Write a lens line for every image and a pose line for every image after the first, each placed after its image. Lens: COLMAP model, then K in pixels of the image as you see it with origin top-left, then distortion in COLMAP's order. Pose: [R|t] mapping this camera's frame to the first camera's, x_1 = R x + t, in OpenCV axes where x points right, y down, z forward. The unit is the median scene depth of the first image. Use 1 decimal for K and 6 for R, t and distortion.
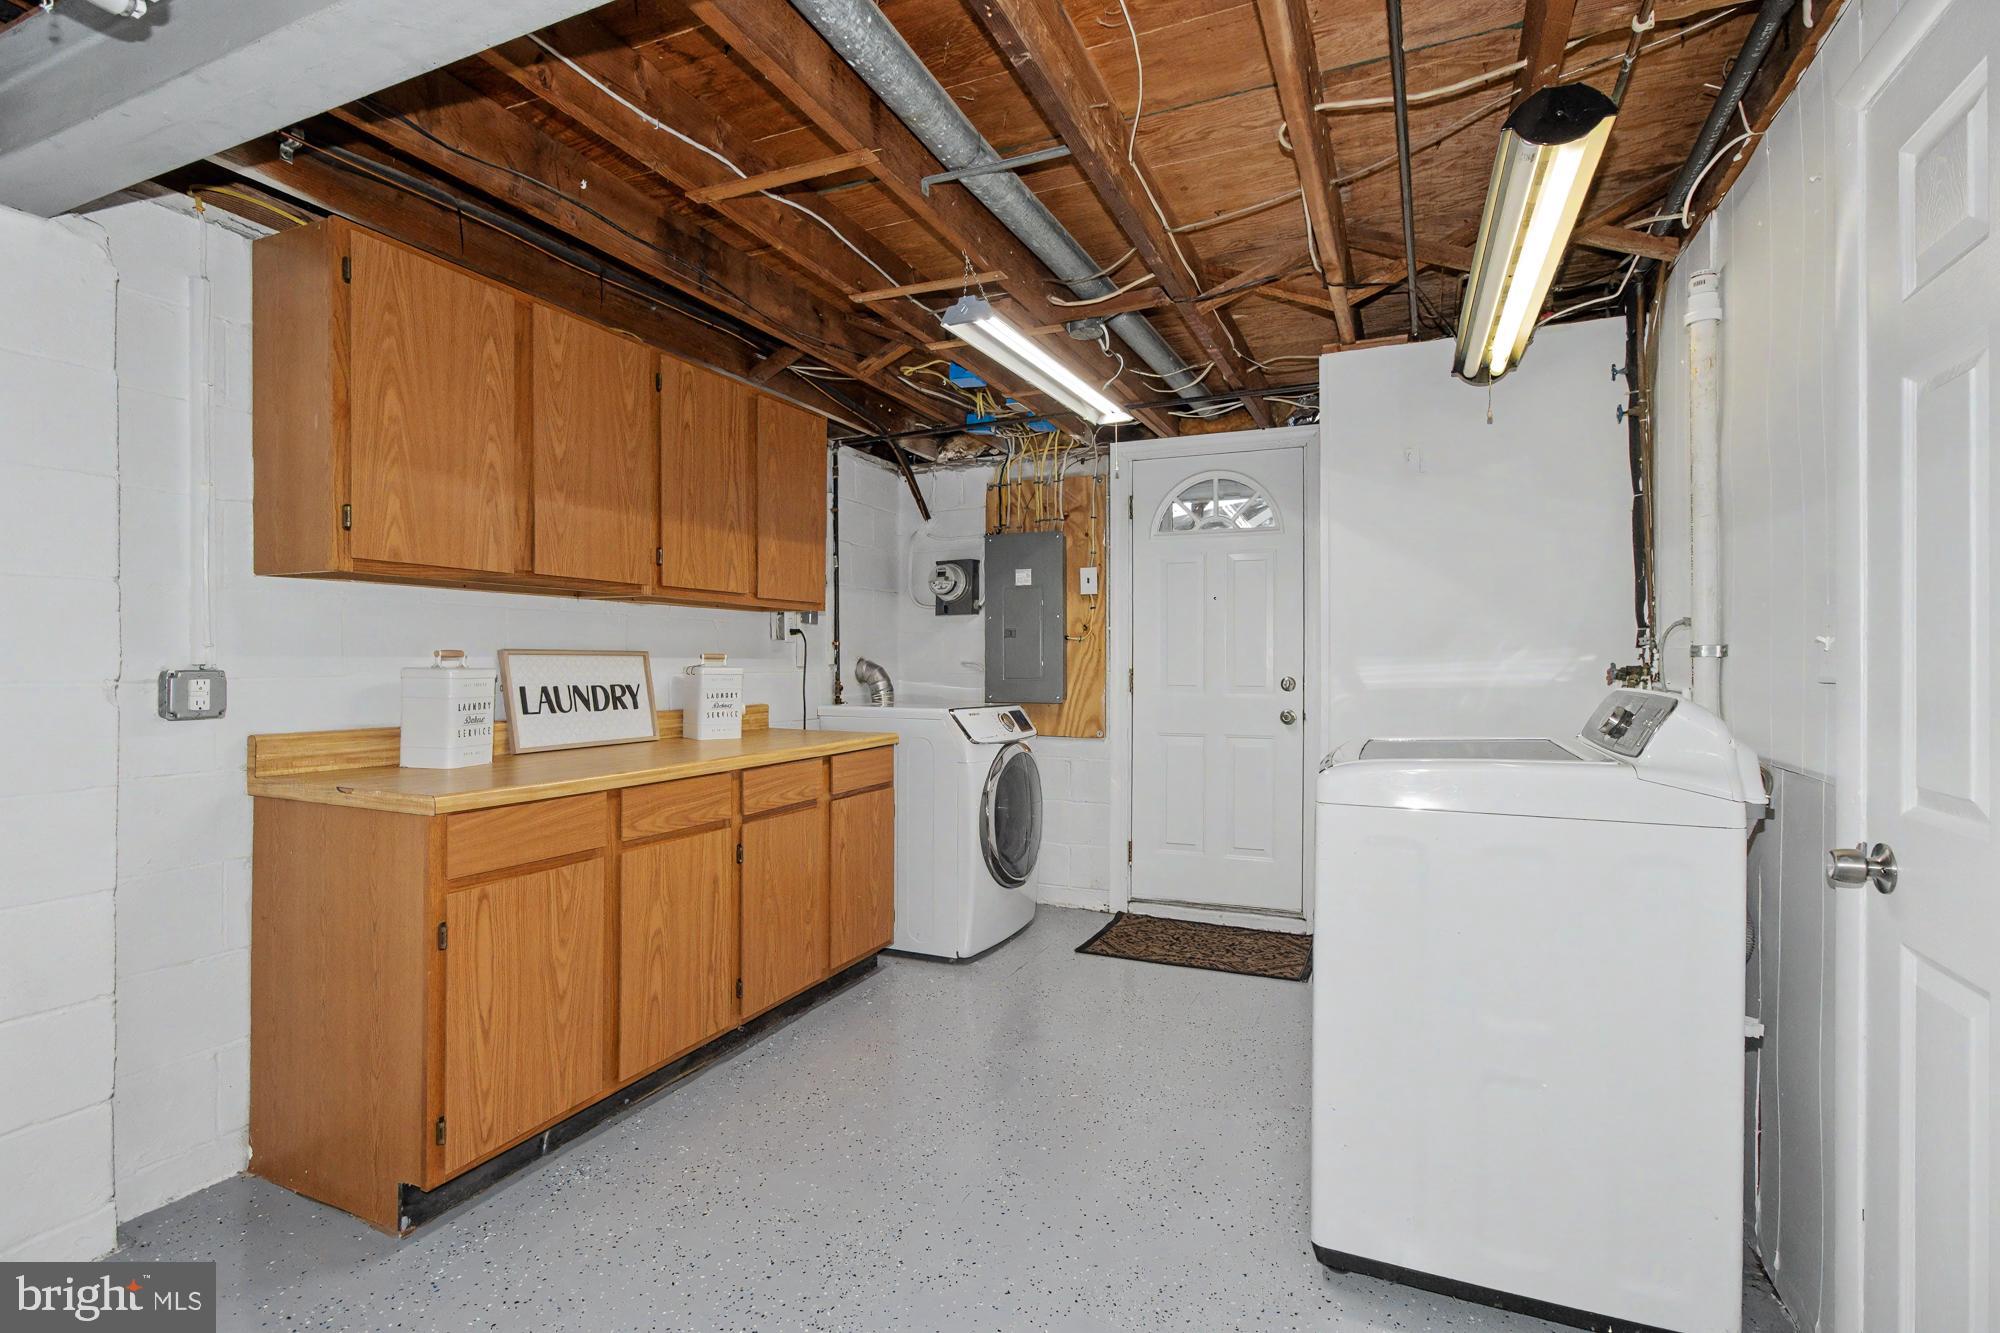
lens RADIAL K [[952.1, 0, 1025.2], [0, 952.1, 667.1], [0, 0, 1]] dist [-0.005231, 0.002864]
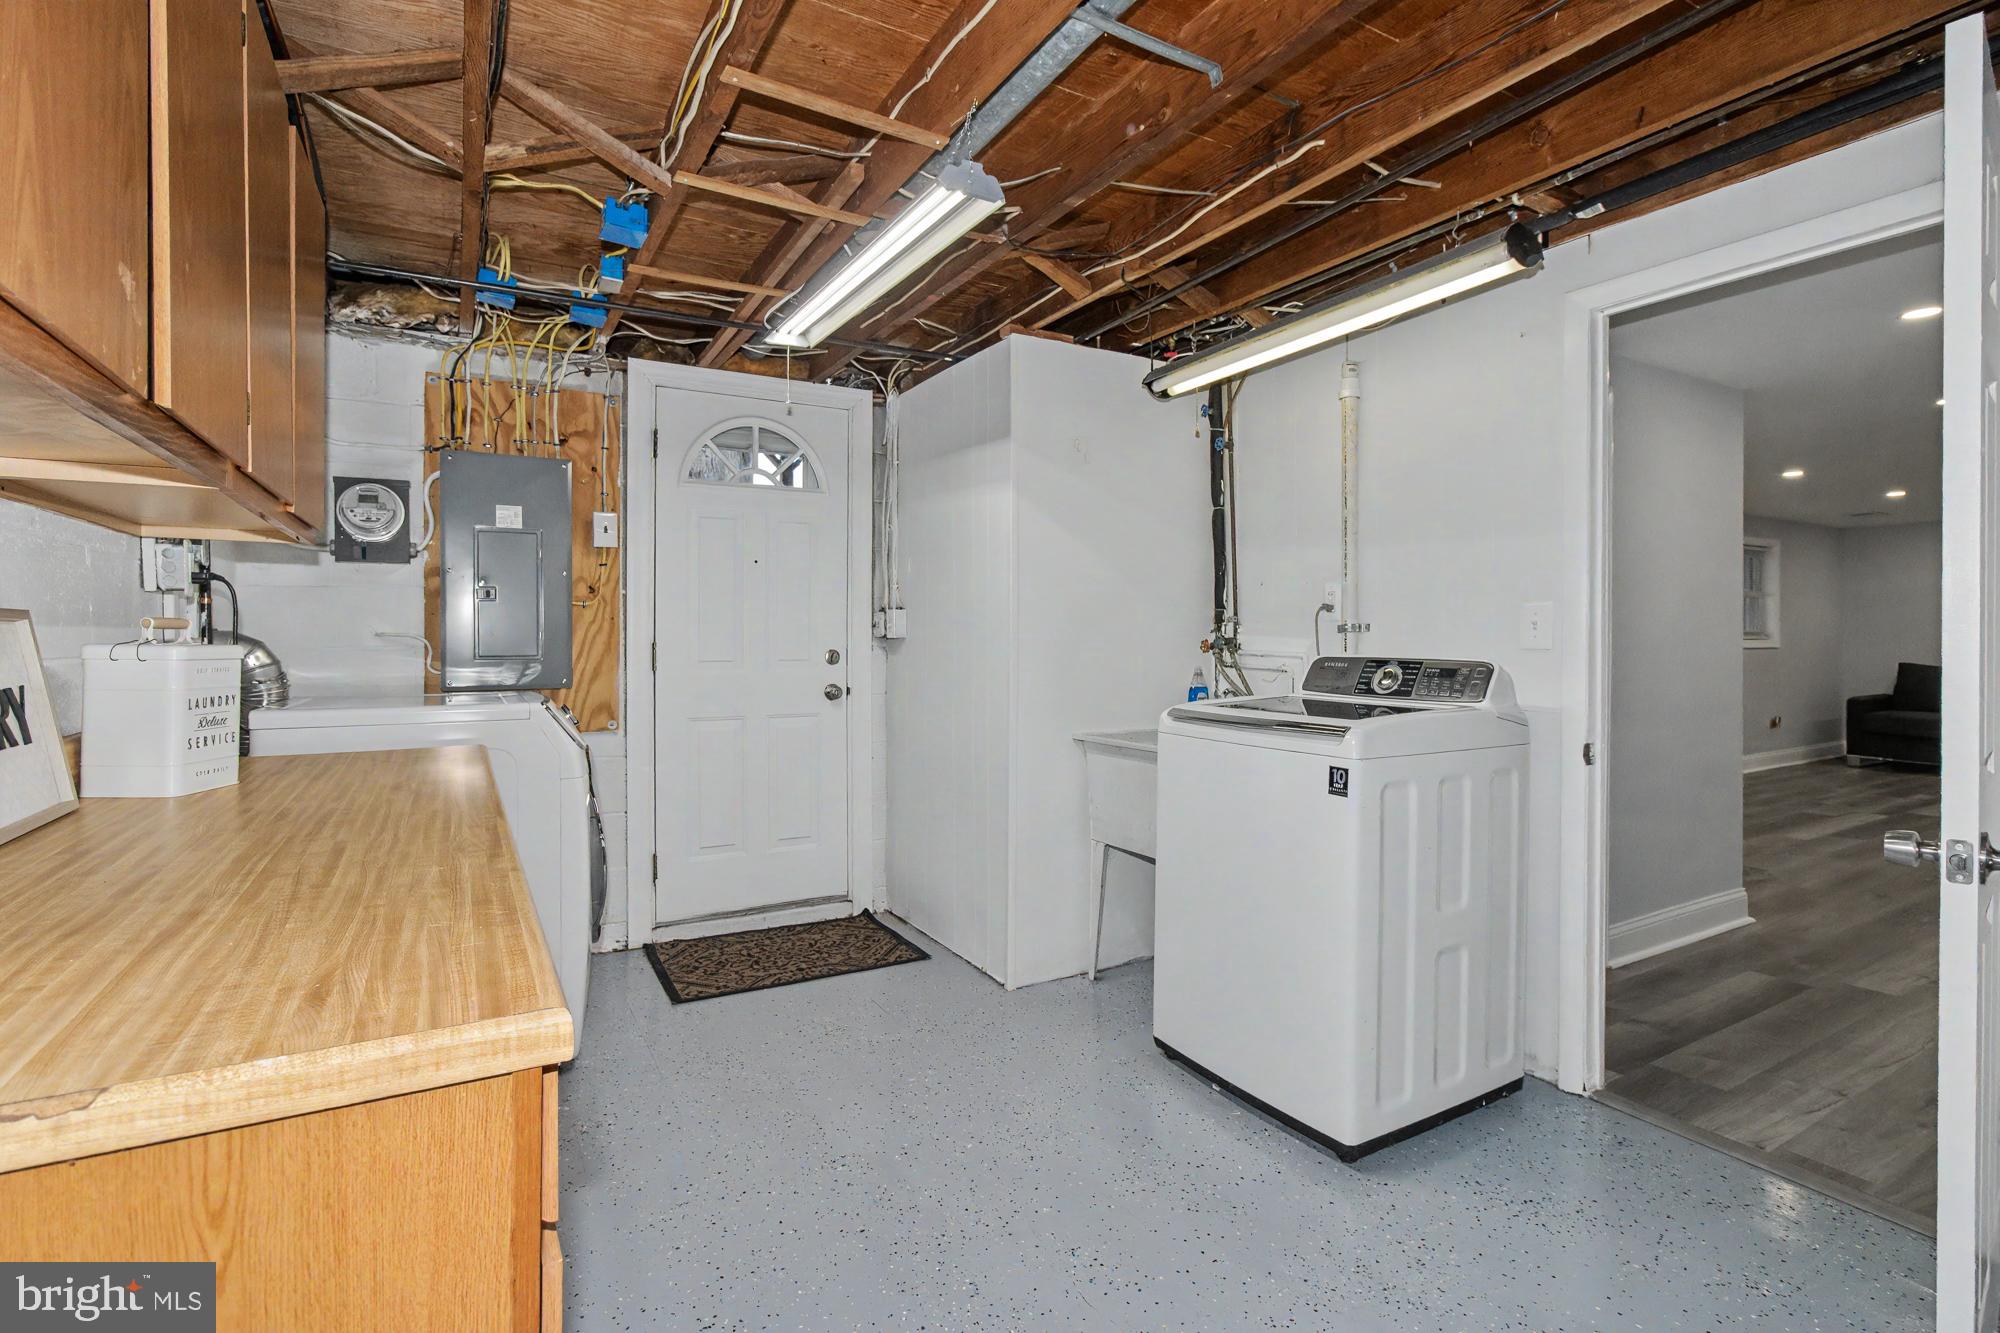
lens RADIAL K [[952.1, 0, 993.0], [0, 952.1, 642.8], [0, 0, 1]] dist [-0.005231, 0.002864]
pose [[0.598088, -0.007071, 0.801400, -0.458990], [0.002035, 0.999971, 0.007305, -0.004190], [-0.801428, -0.002738, 0.598085, 0.355615]]
